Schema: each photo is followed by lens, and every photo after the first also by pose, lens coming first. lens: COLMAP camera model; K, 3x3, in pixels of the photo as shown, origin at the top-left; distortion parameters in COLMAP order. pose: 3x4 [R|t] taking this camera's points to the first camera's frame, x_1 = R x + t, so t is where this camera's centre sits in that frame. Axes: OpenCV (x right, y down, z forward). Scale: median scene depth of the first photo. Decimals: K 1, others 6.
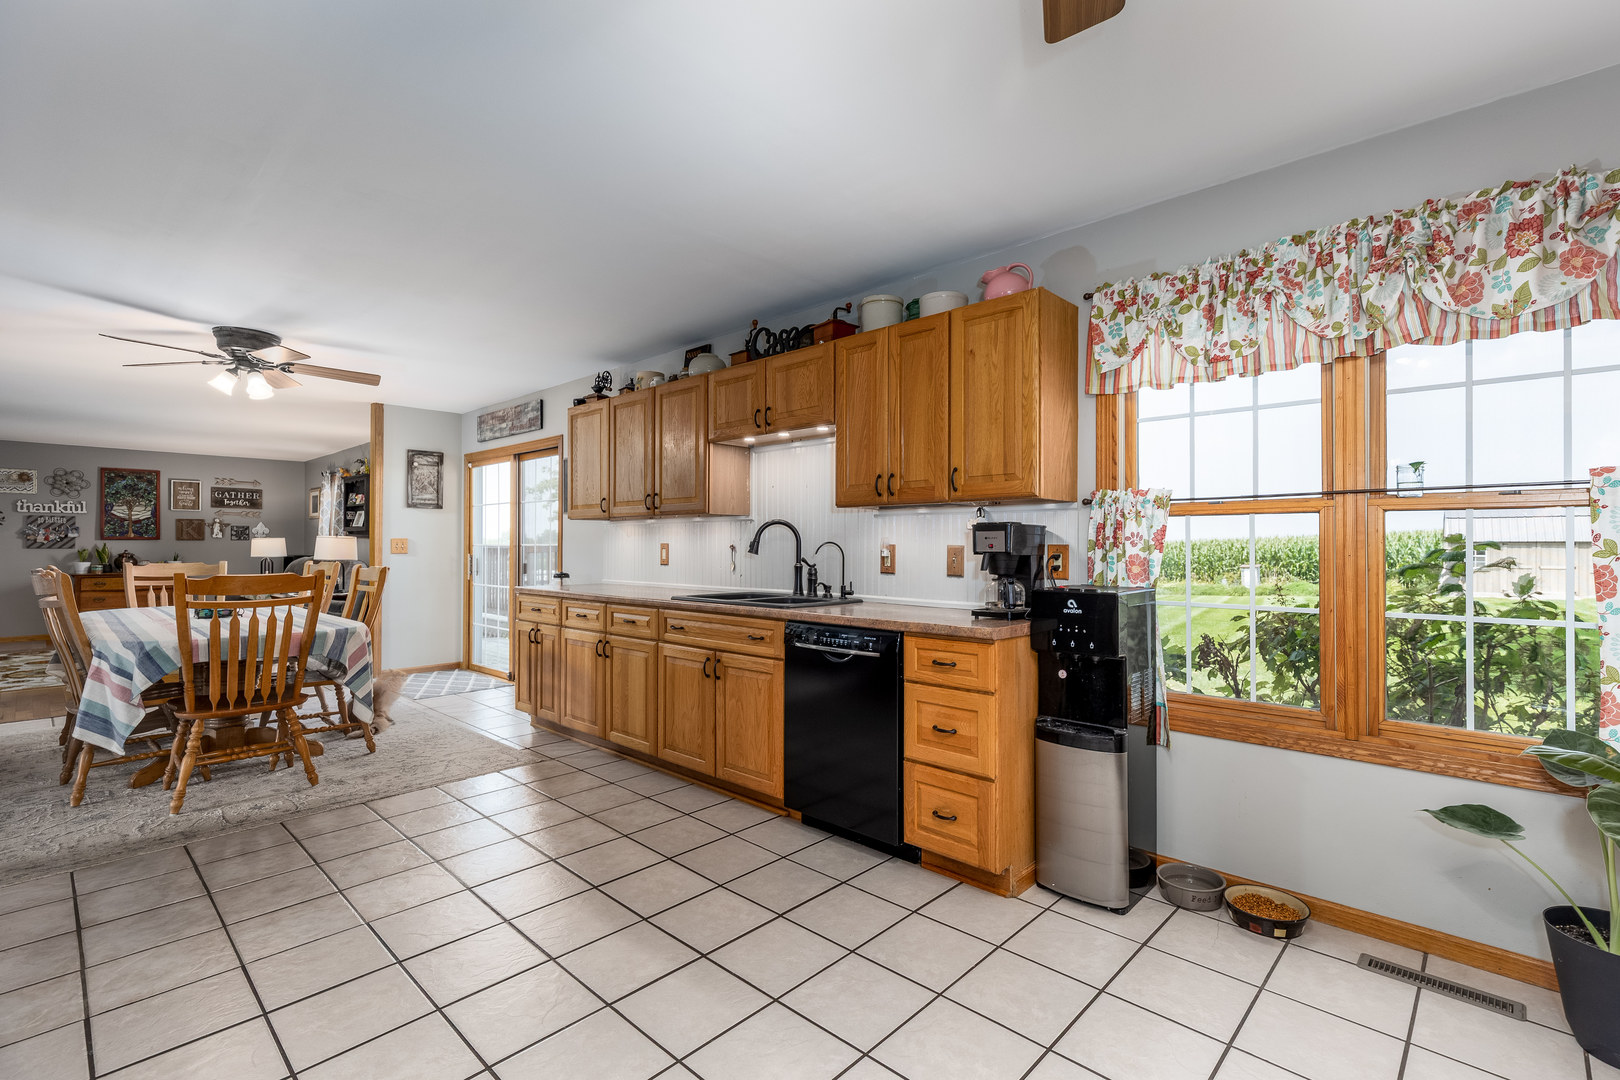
lens RADIAL K [[727.8, 0, 813.3], [0, 727.8, 542.0], [0, 0, 1]] dist [0.001845, 0.000825]
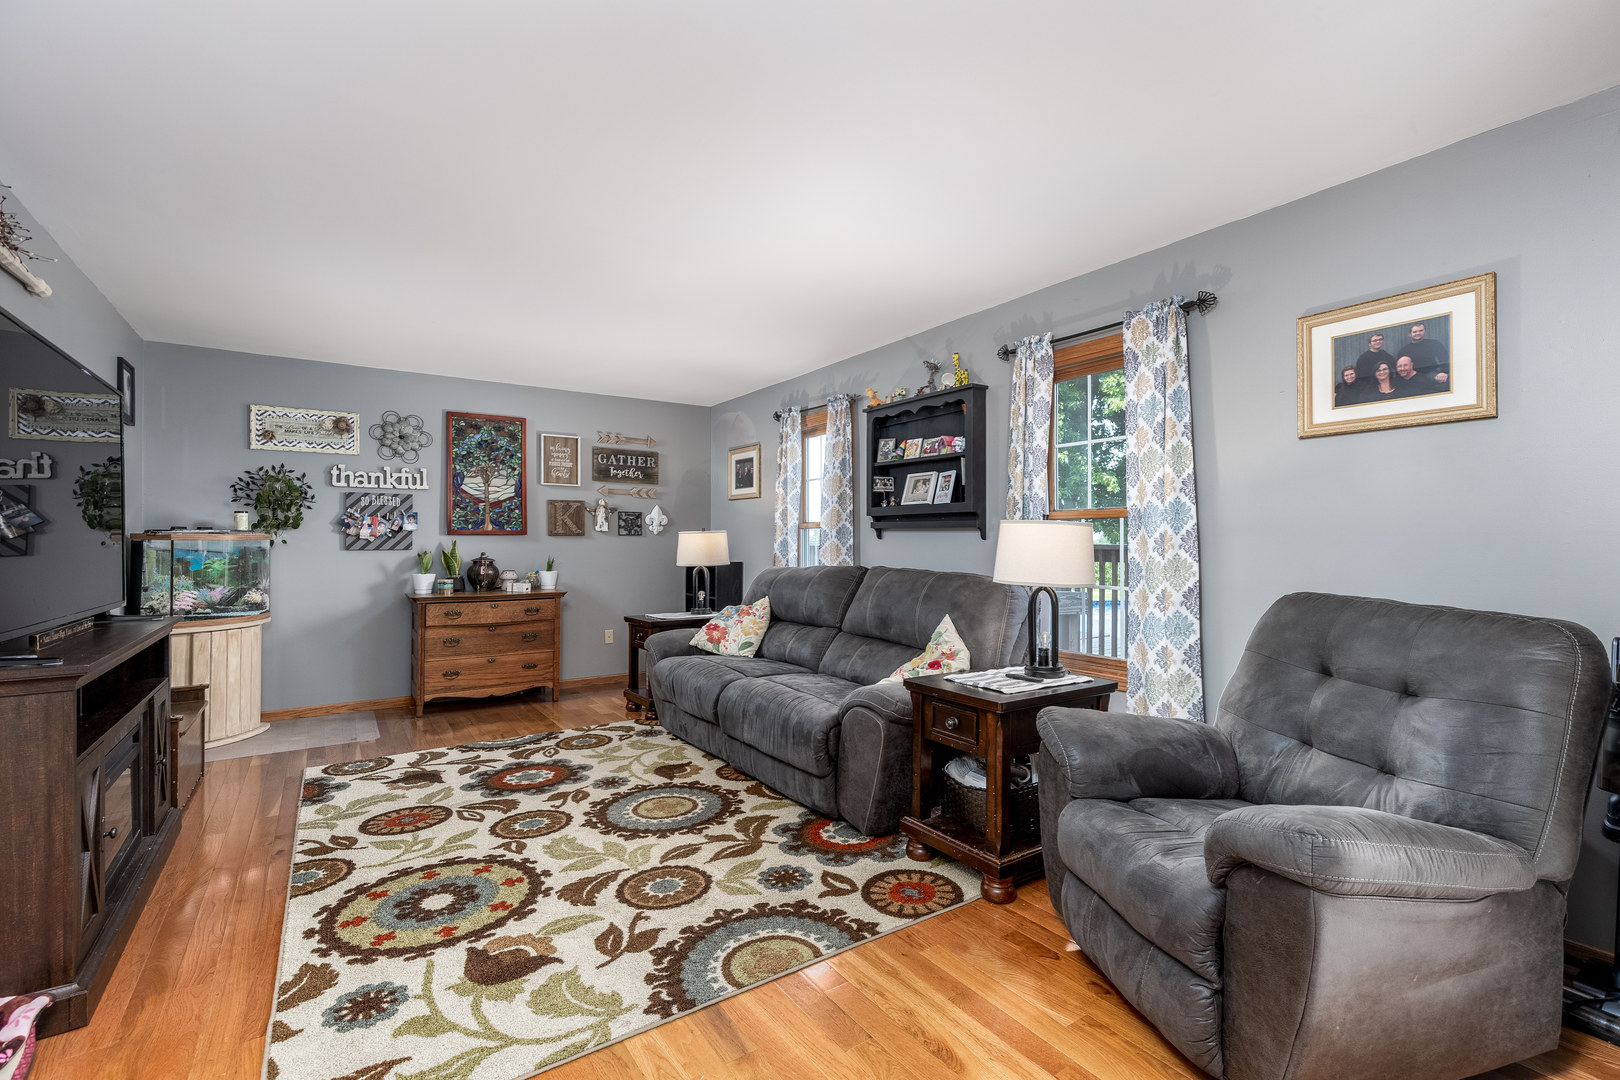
lens RADIAL K [[727.8, 0, 807.0], [0, 727.8, 537.8], [0, 0, 1]] dist [0.001845, 0.000825]
pose [[0.973680, -0.002389, -0.227906, -0.565454], [0.001701, 0.999993, -0.003219, 0.001525], [0.227912, 0.002747, 0.973678, 0.500828]]
